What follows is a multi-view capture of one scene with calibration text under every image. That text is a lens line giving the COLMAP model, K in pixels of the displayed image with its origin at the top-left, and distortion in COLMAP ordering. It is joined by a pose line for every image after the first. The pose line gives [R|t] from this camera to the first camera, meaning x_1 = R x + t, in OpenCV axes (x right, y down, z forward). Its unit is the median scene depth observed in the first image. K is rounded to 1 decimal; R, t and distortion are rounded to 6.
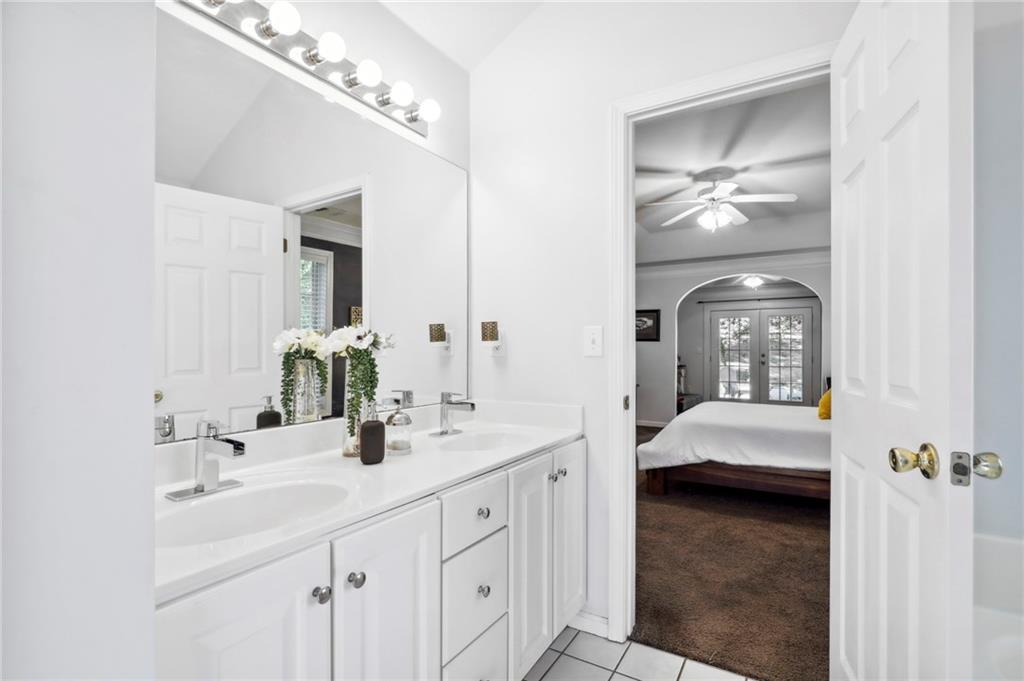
lens RADIAL K [[477.0, 0, 511.8], [0, 477.0, 342.7], [0, 0, 1]] dist [-0.016549, 0.003688]
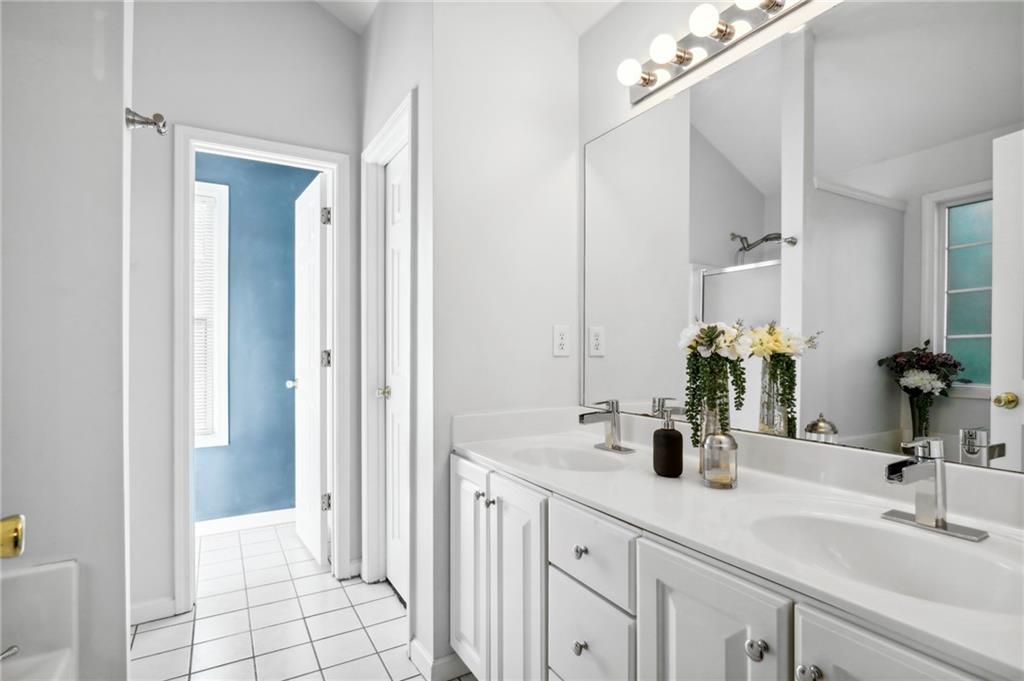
lens RADIAL K [[522.6, 0, 512.2], [0, 522.6, 346.4], [0, 0, 1]] dist [-0.002637, 0.000281]
pose [[-0.475222, -0.003324, -0.879860, 0.772371], [0.005604, 0.999961, -0.006804, 0.010388], [0.879848, -0.008164, -0.475185, 1.301298]]
